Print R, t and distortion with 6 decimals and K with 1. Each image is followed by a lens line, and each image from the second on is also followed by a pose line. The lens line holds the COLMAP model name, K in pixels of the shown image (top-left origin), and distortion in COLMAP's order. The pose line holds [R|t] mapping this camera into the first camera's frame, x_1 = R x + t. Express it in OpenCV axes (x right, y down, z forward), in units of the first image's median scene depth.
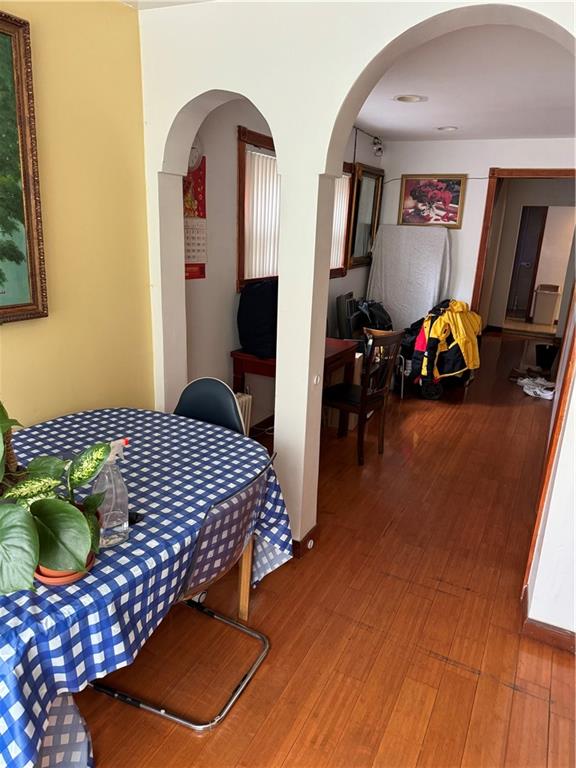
lens RADIAL K [[529.5, 0, 289.0], [0, 529.5, 387.3], [0, 0, 1]] dist [0.007896, -0.029483]
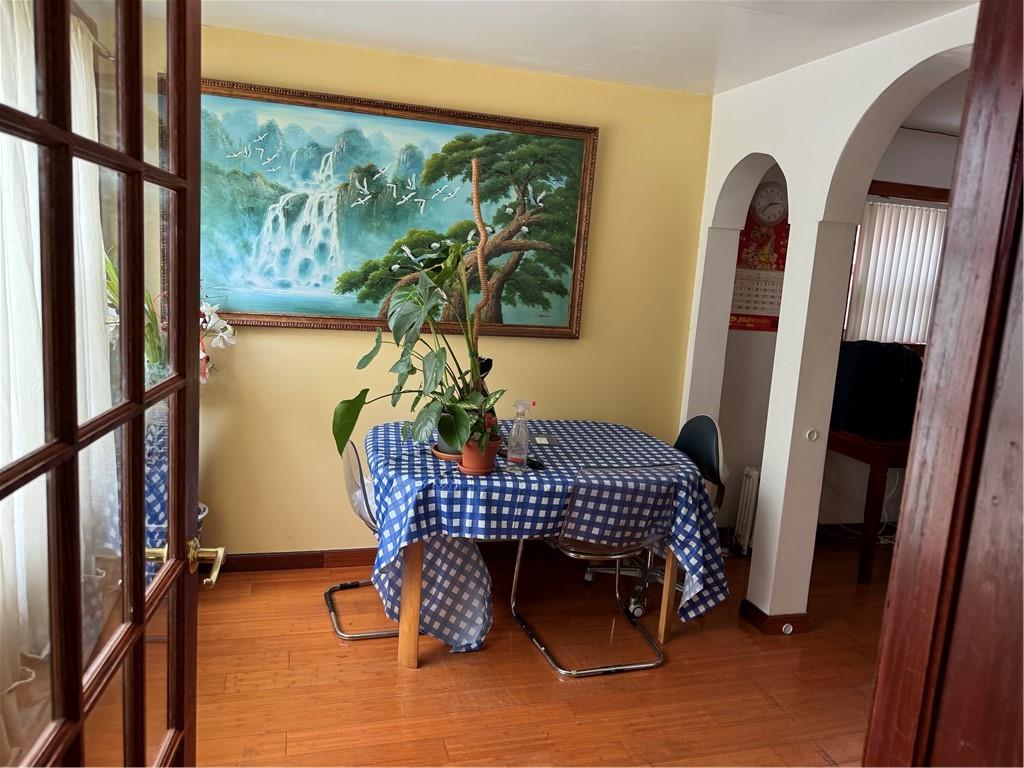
lens RADIAL K [[705.9, 0, 512.0], [0, 705.9, 384.0], [0, 0, 1]] dist [0.007896, -0.029483]
pose [[0.672161, 0.111413, -0.731975, 0.754721], [-0.241754, 0.967455, -0.074744, 0.148661], [0.699825, 0.227197, 0.677220, -0.261835]]
